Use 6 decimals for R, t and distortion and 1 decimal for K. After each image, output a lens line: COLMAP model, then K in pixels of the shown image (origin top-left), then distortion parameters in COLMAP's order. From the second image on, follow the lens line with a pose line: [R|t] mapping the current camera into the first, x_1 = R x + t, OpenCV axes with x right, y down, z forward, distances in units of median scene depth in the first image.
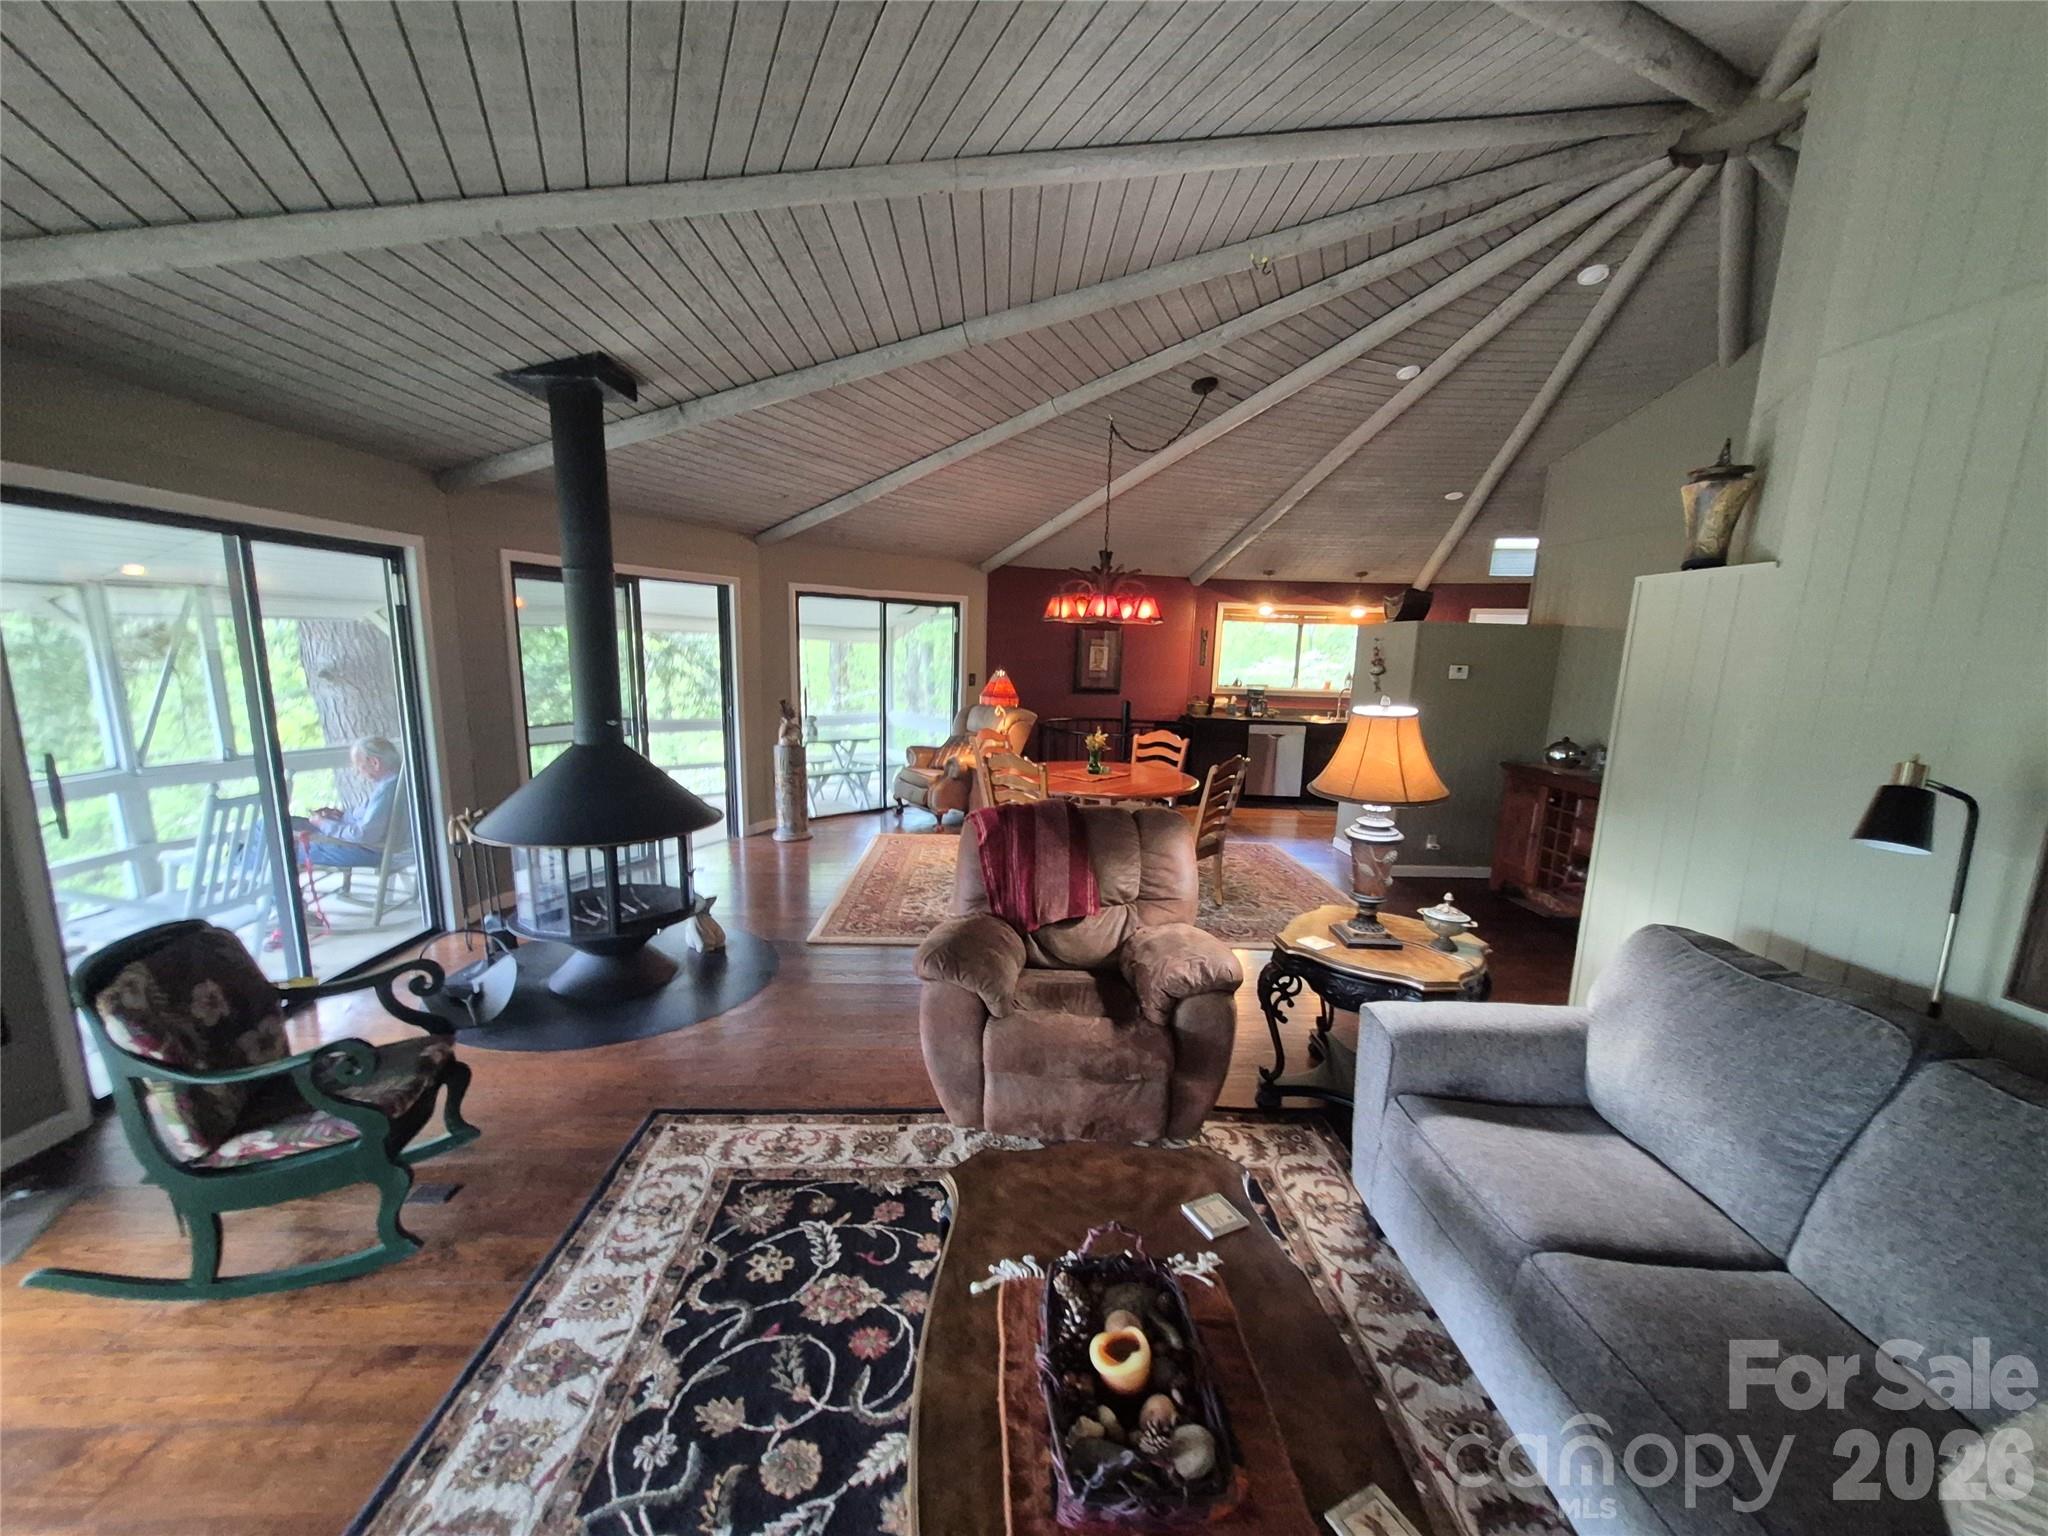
lens RADIAL K [[817.2, 0, 1025.2], [0, 817.2, 806.1], [0, 0, 1]] dist [0.001229, -0.000130]
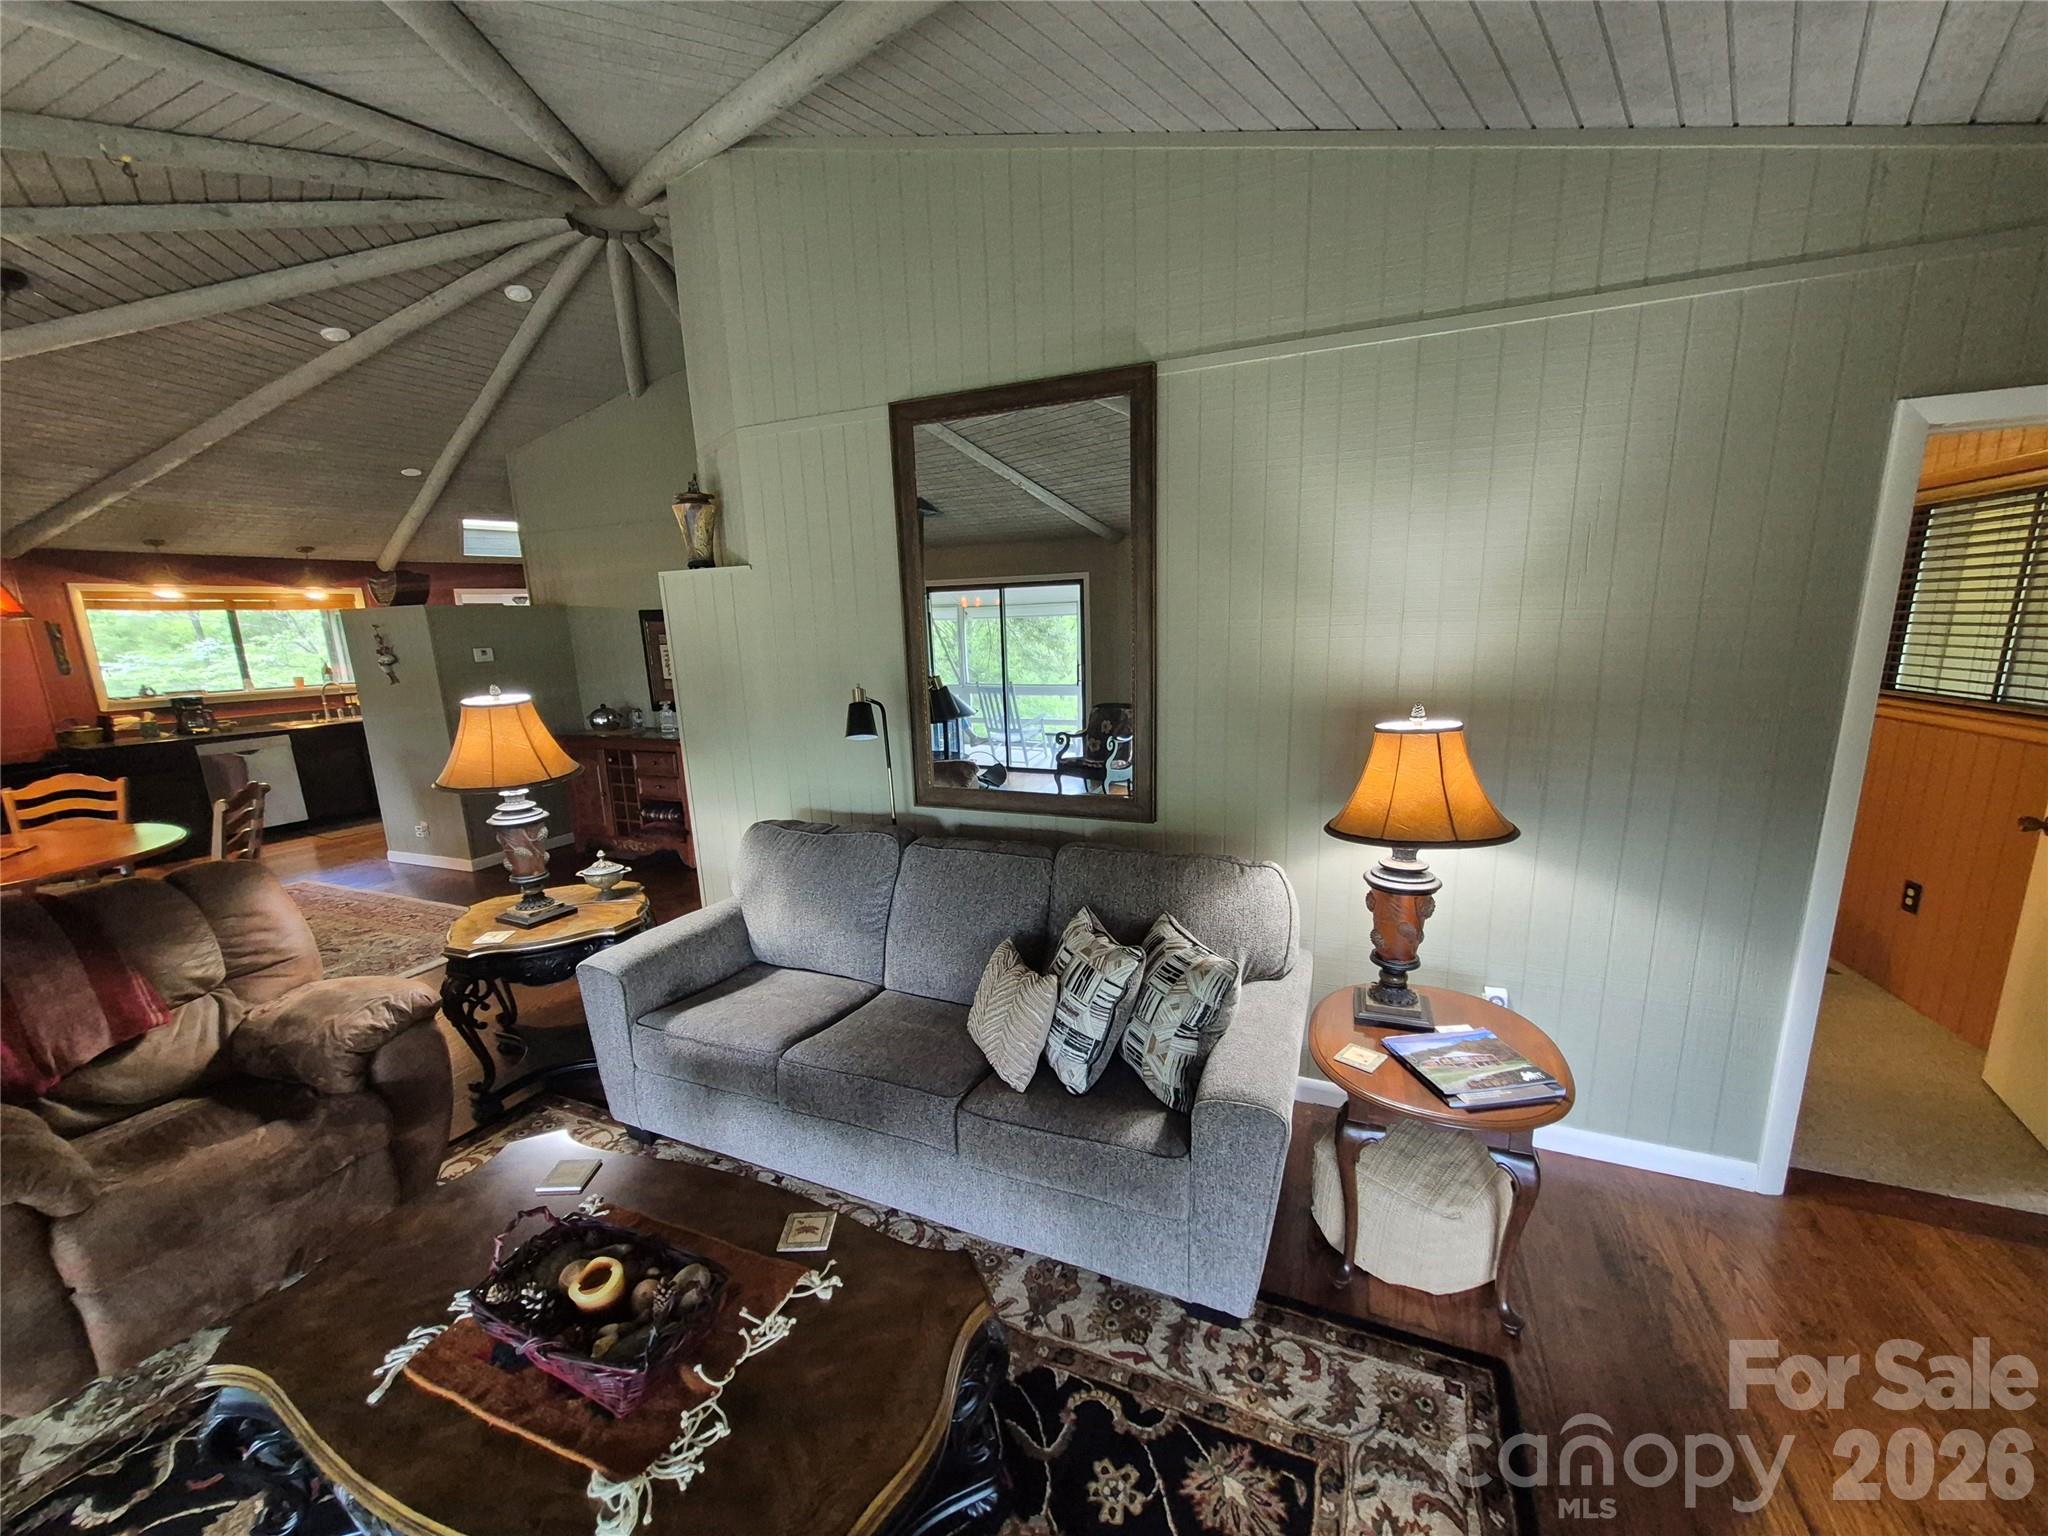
lens RADIAL K [[811.8, 0, 1031.7], [0, 811.8, 792.1], [0, 0, 1]] dist [0.000027, -0.000832]
pose [[0.426268, -0.230130, 0.874835, -0.171522], [0.215177, 0.965135, 0.149038, -0.009458], [-0.878632, 0.124715, 0.460925, -0.051778]]
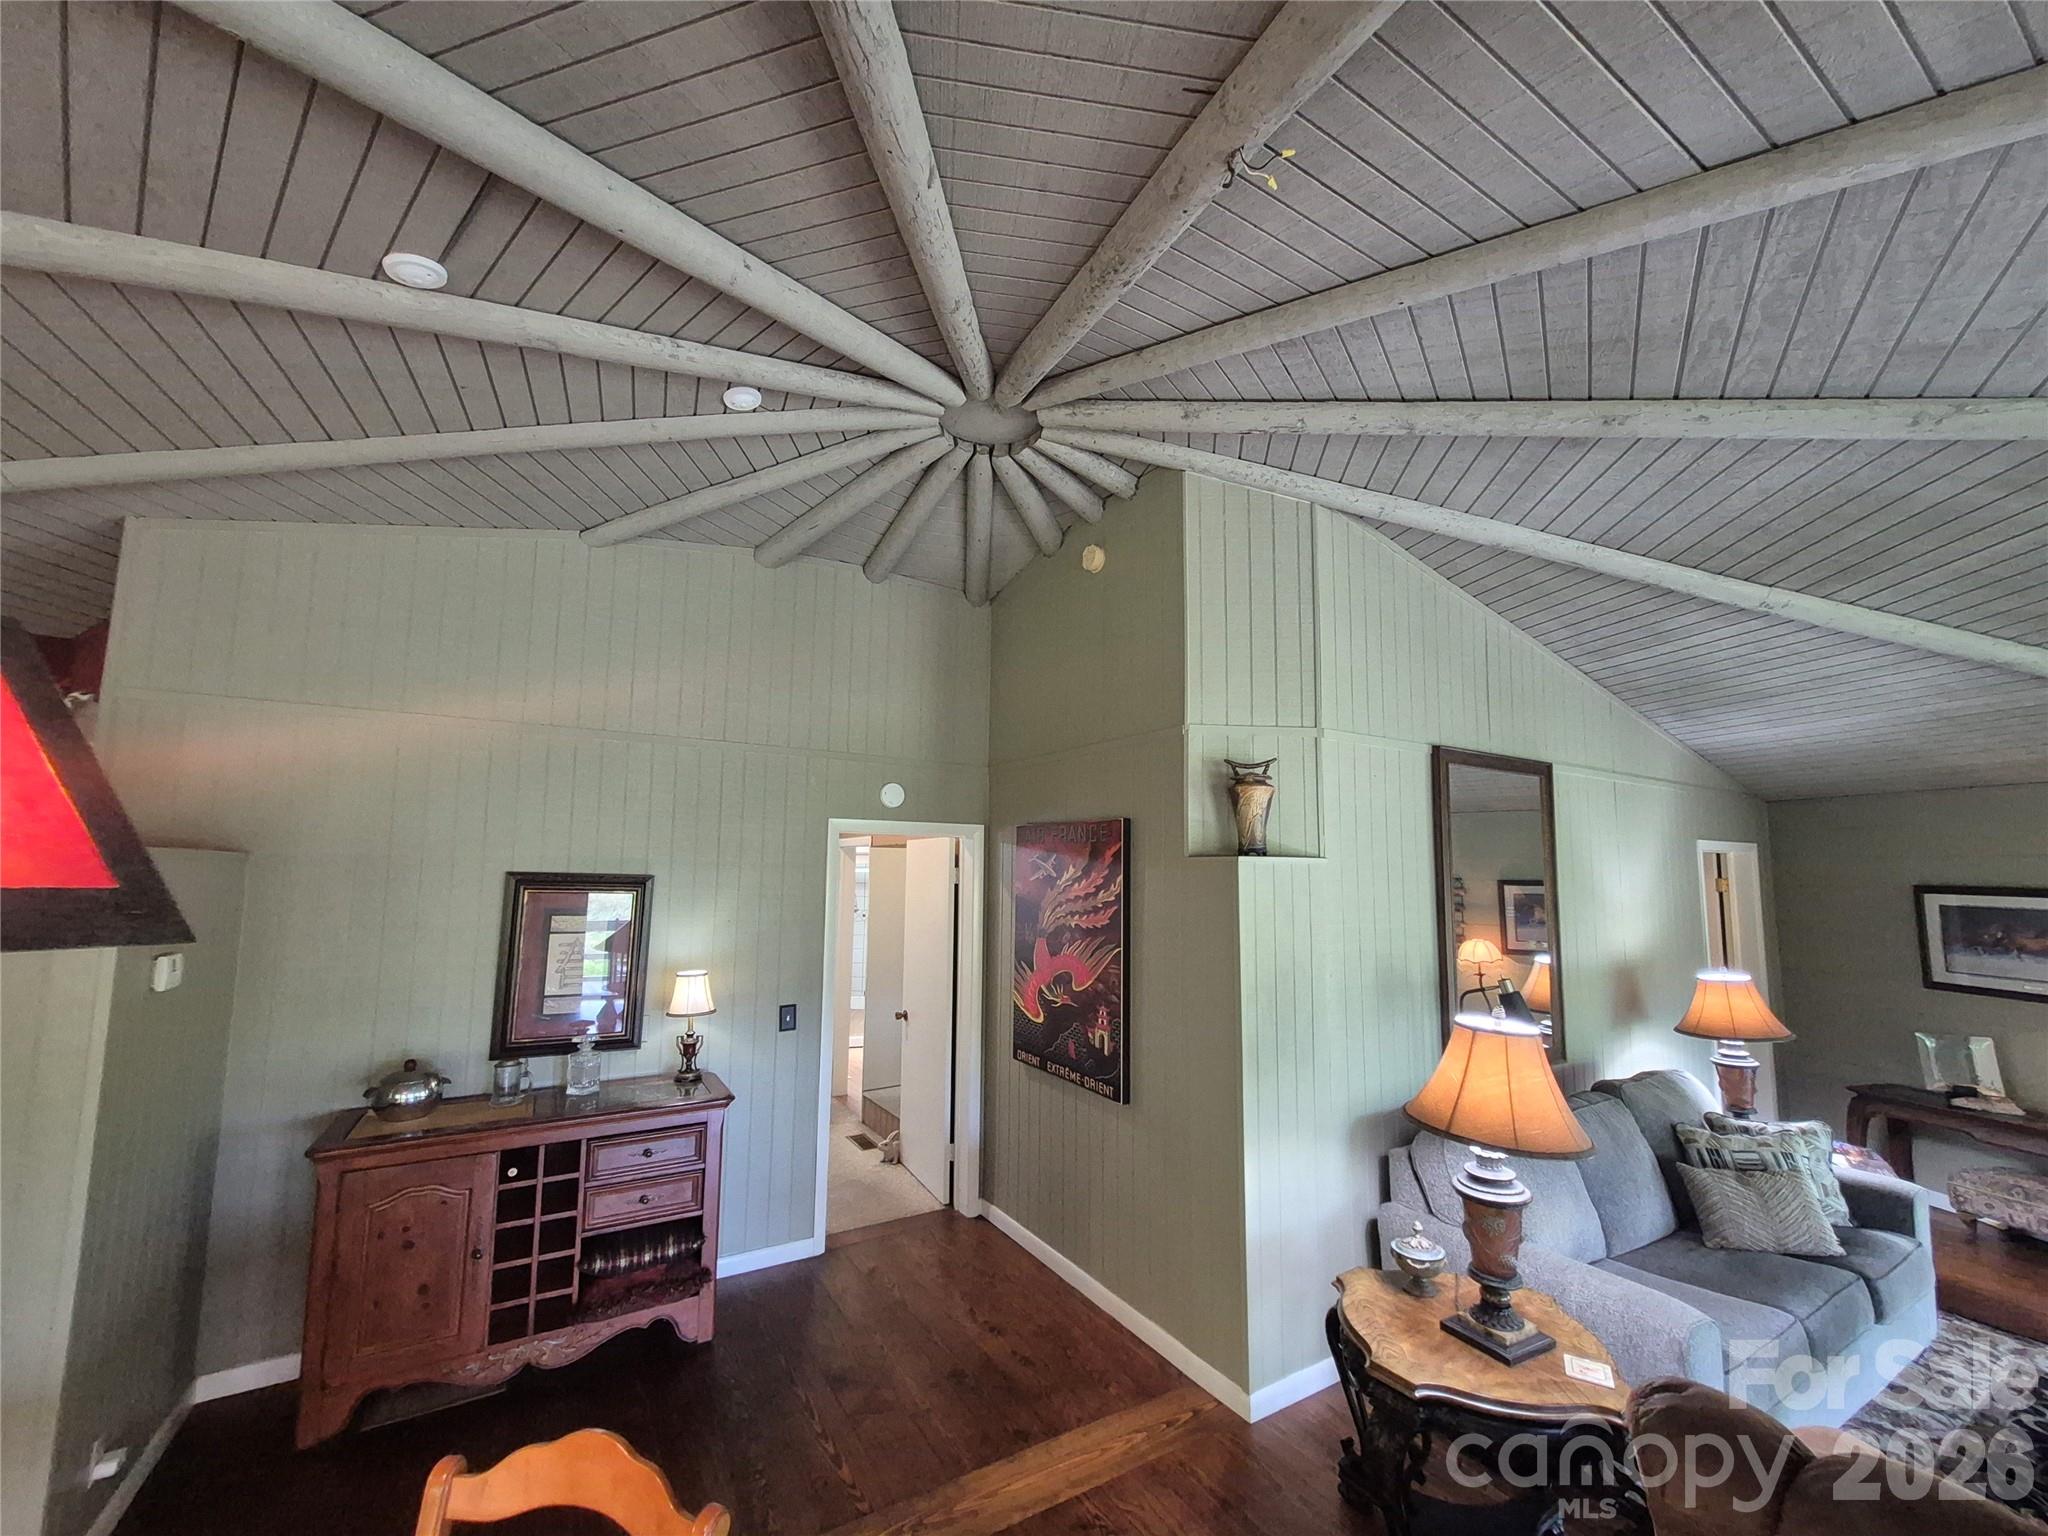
lens RADIAL K [[796.9, 0, 1019.2], [0, 796.9, 806.1], [0, 0, 1]] dist [0.008485, -0.000128]
pose [[-0.488360, 0.045497, 0.871456, -0.028000], [0.144898, 0.989005, 0.029566, -0.365978], [-0.860529, 0.140711, -0.489582, 1.538898]]
